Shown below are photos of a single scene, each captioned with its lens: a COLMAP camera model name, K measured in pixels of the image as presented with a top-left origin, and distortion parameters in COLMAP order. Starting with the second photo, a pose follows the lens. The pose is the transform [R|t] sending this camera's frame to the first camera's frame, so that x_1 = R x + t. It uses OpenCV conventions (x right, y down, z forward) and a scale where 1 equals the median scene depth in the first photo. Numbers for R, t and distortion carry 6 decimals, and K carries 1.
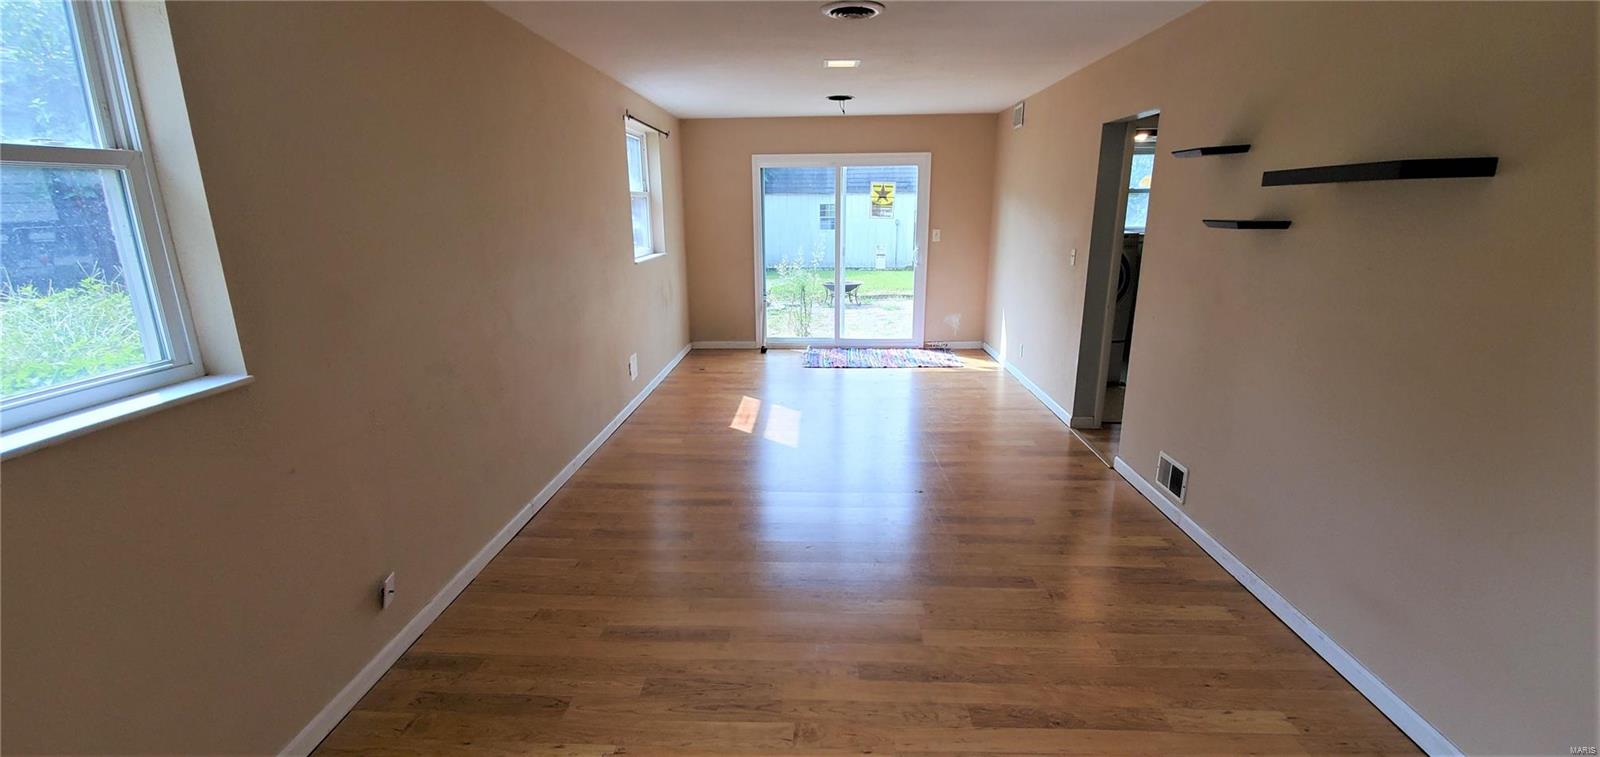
lens RADIAL K [[702.8, 0, 791.3], [0, 702.8, 392.7], [0, 0, 1]] dist [-0.001715, -0.000559]
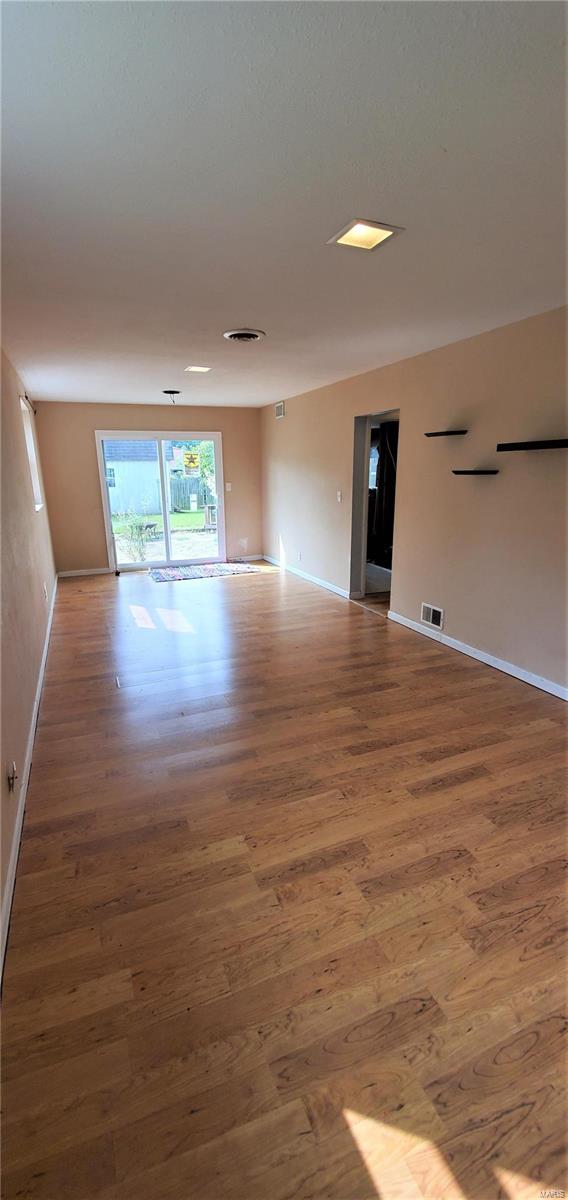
lens RADIAL K [[487.6, 0, 265.8], [0, 487.6, 596.6], [0, 0, 1]] dist [-0.002162, -0.000199]
pose [[0.911489, -0.109956, 0.396356, -0.201725], [0.112882, 0.993479, 0.016018, 0.002470], [-0.395533, 0.030142, 0.917957, 0.018471]]
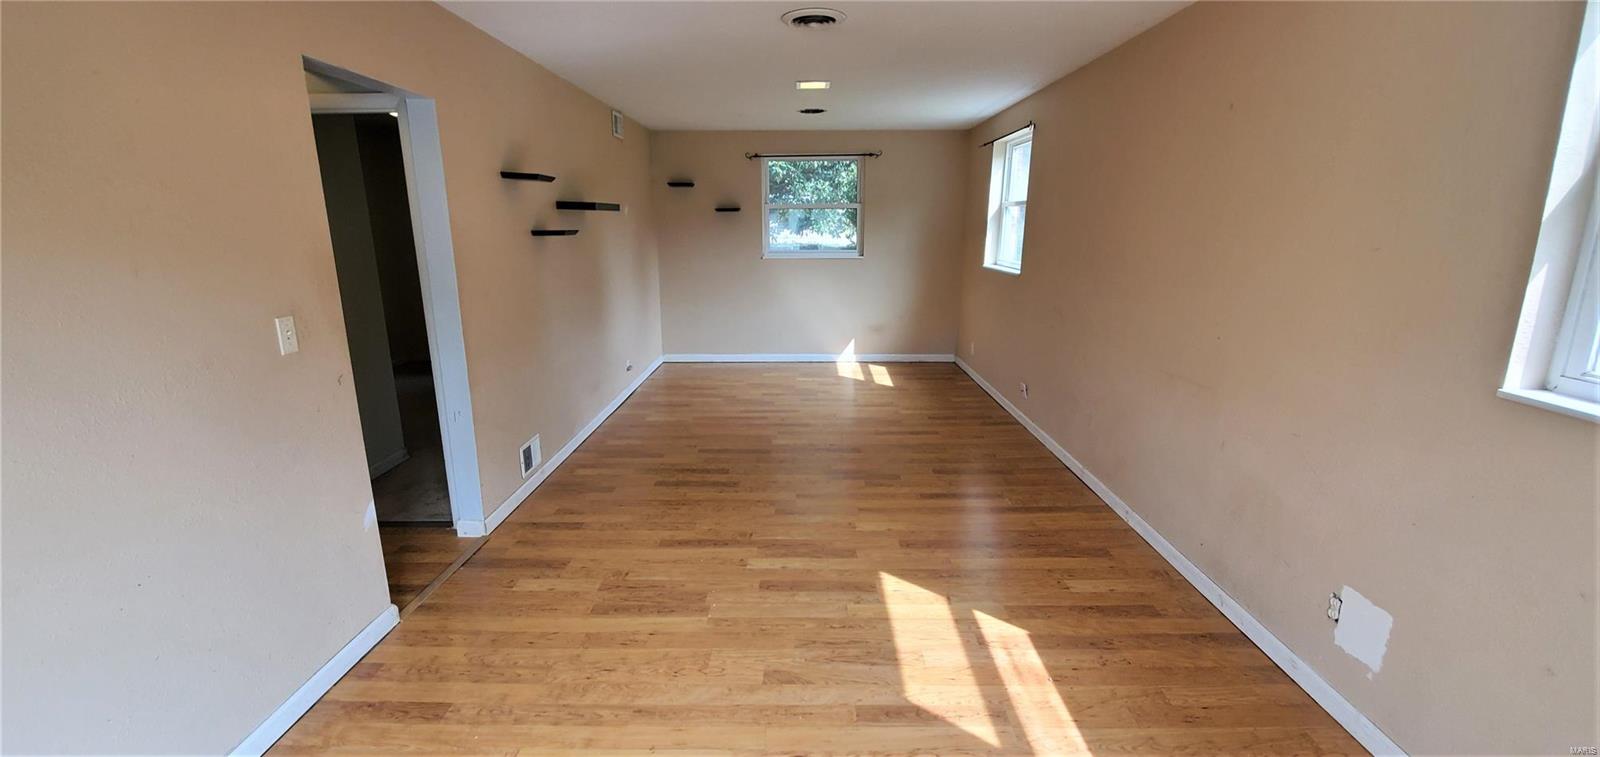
lens RADIAL K [[650.2, 0, 794.8], [0, 650.2, 393.2], [0, 0, 1]] dist [-0.002162, -0.000199]
pose [[-0.999442, 0.021084, -0.025889, 0.083195], [0.005417, 0.867513, 0.497385, -0.308286], [0.032946, 0.496968, -0.867143, 1.166745]]
